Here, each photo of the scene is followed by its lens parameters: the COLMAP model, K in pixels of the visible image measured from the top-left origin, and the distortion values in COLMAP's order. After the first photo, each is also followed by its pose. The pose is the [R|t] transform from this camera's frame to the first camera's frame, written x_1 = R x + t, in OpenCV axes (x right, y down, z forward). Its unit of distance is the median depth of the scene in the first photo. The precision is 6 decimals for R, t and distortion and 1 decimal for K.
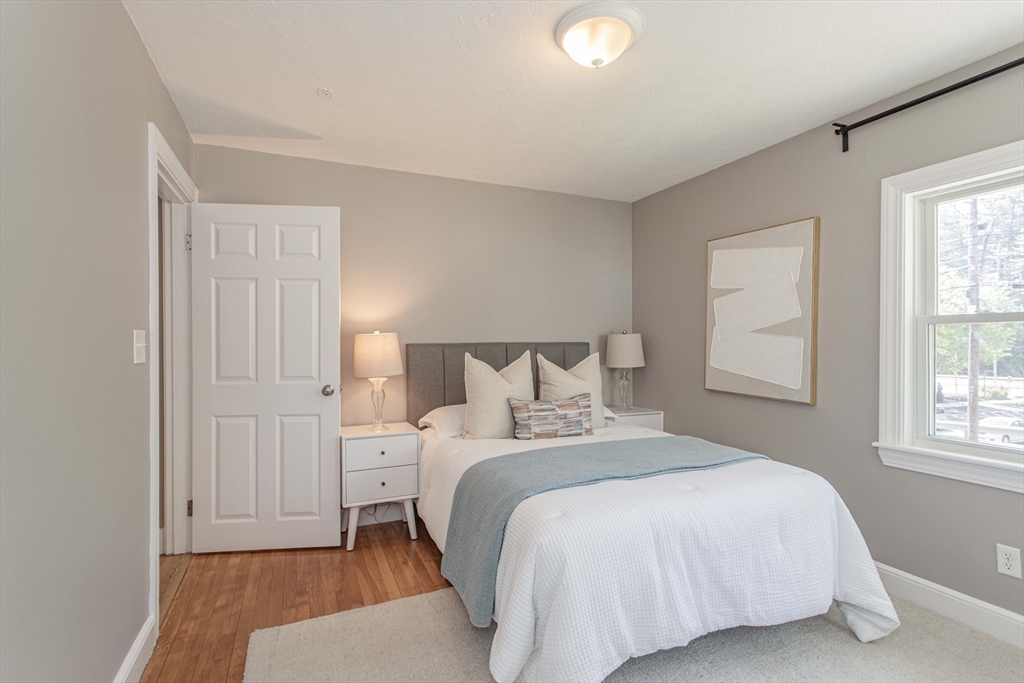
lens RADIAL K [[491.5, 0, 512.0], [0, 491.5, 341.5], [0, 0, 1]] dist [0.001514, 0.000352]
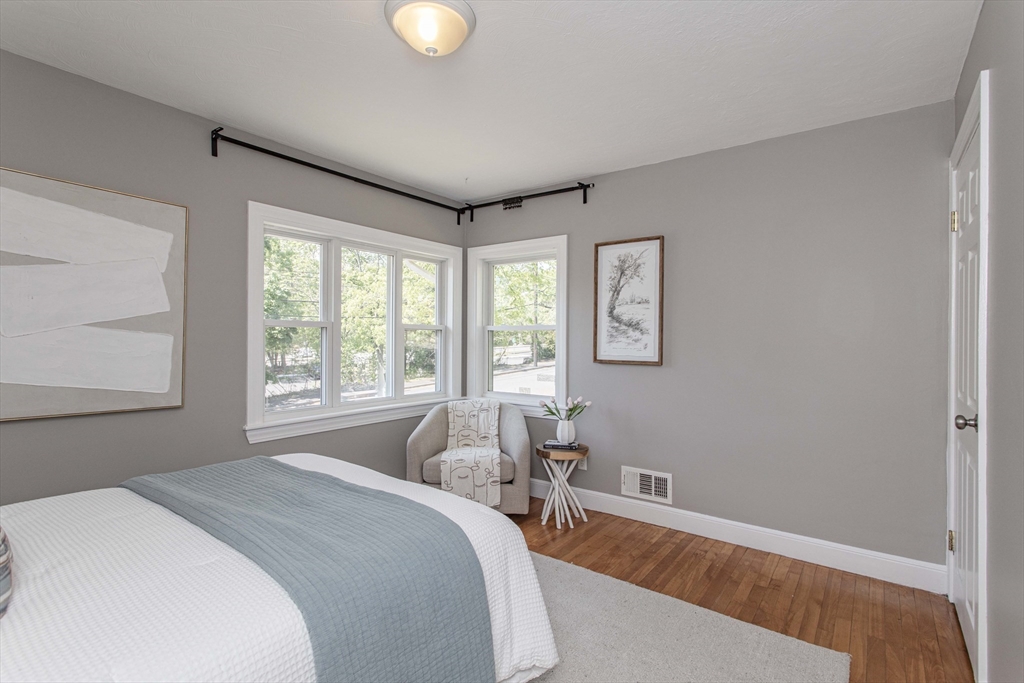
lens RADIAL K [[491.5, 0, 512.0], [0, 491.5, 341.5], [0, 0, 1]] dist [0.001514, 0.000352]
pose [[-0.491733, -0.006986, 0.870718, -0.504901], [-0.009005, 0.999955, 0.002937, -0.003274], [-0.870699, -0.006396, -0.491774, 0.901332]]
